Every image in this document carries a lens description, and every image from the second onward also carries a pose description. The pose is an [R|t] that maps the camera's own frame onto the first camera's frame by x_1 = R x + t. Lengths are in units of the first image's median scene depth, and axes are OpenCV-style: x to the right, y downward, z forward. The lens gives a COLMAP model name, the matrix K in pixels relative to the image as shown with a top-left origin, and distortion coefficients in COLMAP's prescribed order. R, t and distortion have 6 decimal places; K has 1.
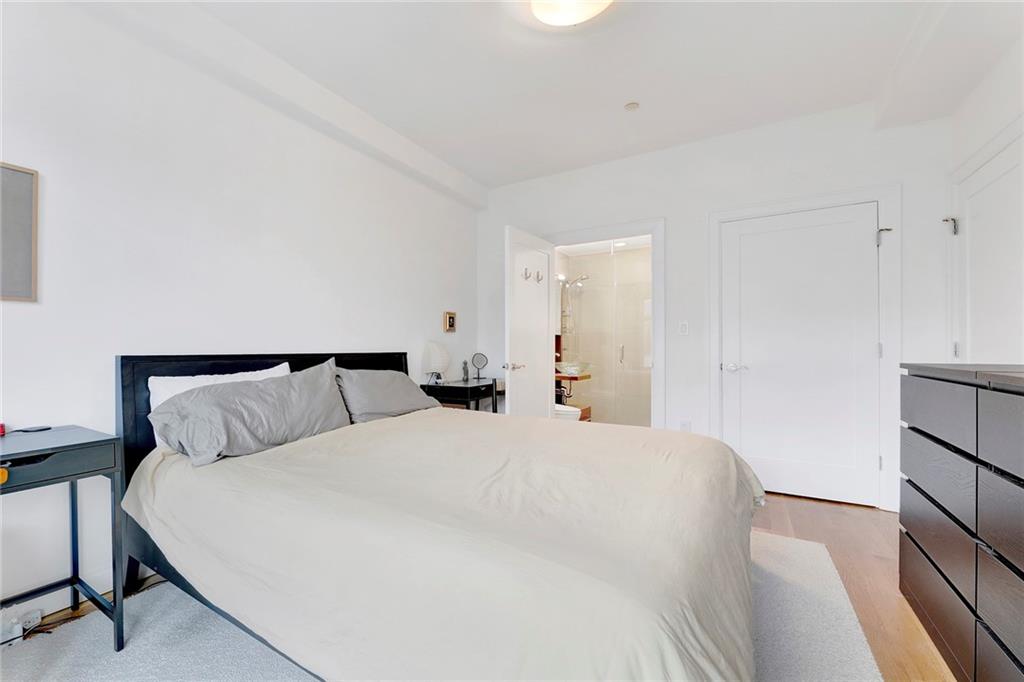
lens RADIAL K [[410.5, 0, 512.2], [0, 410.5, 345.3], [0, 0, 1]] dist [-0.017643, -0.000398]
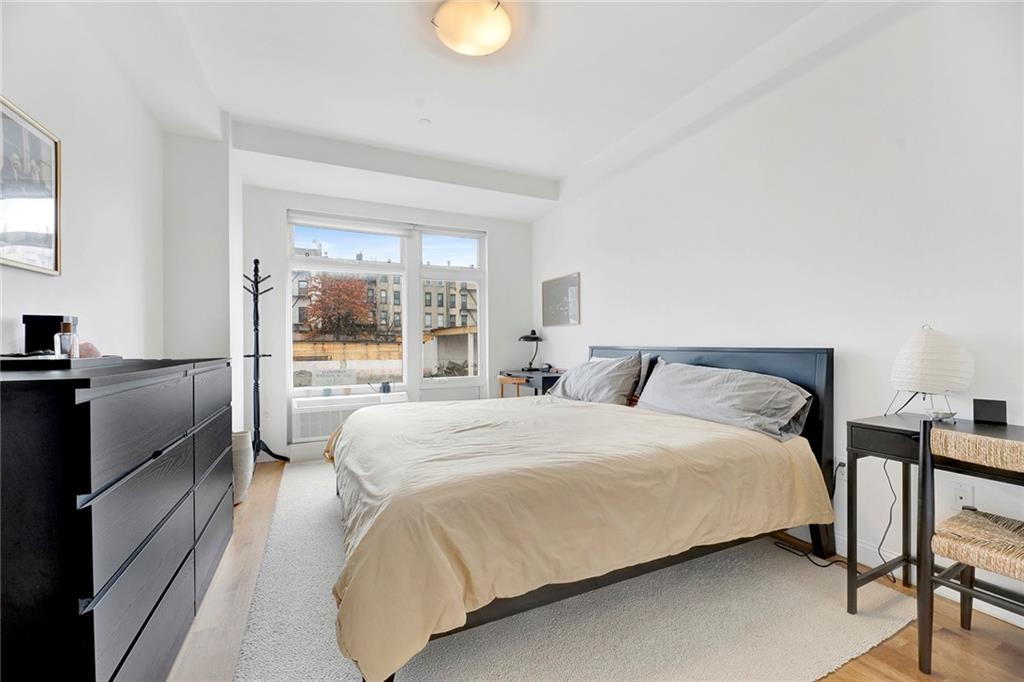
lens RADIAL K [[410.5, 0, 510.5], [0, 410.5, 342.8], [0, 0, 1]] dist [-0.017643, -0.000398]
pose [[0.826130, 0.000440, -0.563479, 0.125292], [0.001151, 0.999996, 0.002469, 0.002590], [0.563478, -0.002689, 0.826127, -0.395112]]
